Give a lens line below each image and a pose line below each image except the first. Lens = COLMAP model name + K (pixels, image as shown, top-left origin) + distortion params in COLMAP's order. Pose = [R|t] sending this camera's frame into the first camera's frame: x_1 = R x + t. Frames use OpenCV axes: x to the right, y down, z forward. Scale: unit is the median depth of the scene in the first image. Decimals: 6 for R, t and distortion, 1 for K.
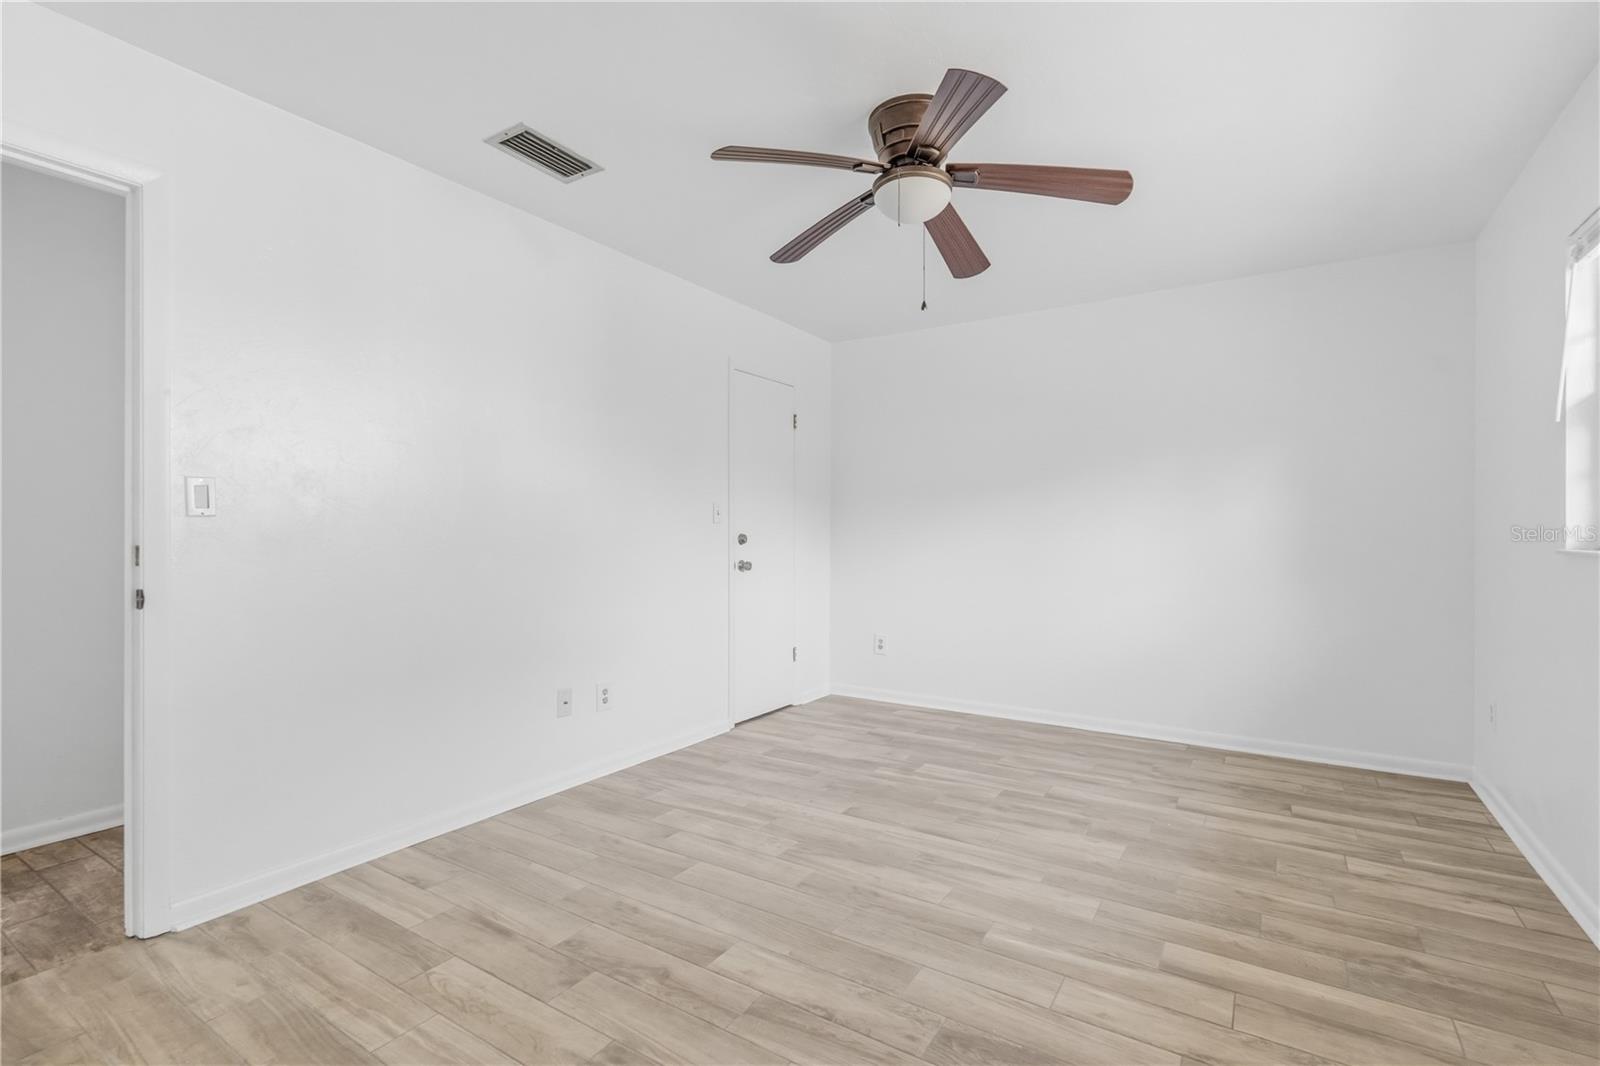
lens RADIAL K [[741.5, 0, 796.9], [0, 741.5, 520.4], [0, 0, 1]] dist [-0.001839, -0.000338]
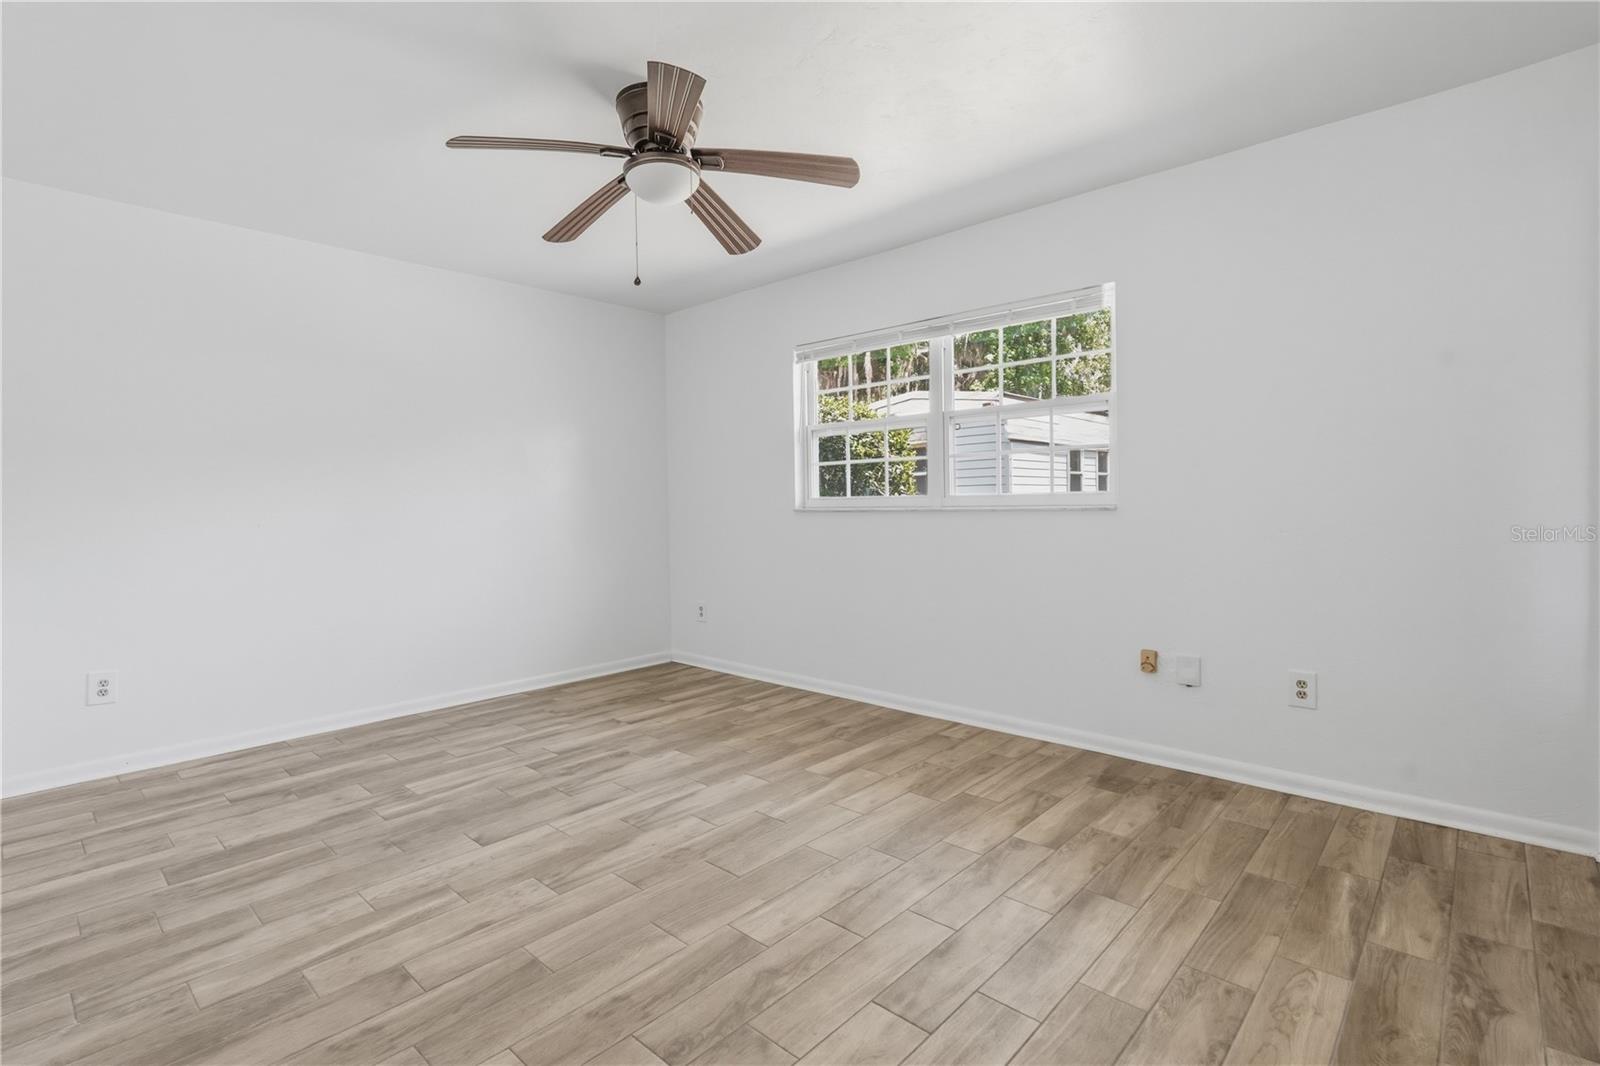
lens RADIAL K [[761.1, 0, 800.0], [0, 761.1, 533.0], [0, 0, 1]] dist [0.000049, 0.000005]
pose [[0.163431, -0.043899, 0.985578, -0.724363], [-0.001333, 0.998999, 0.044718, 0.010349], [-0.986554, -0.008622, 0.163209, 0.537249]]
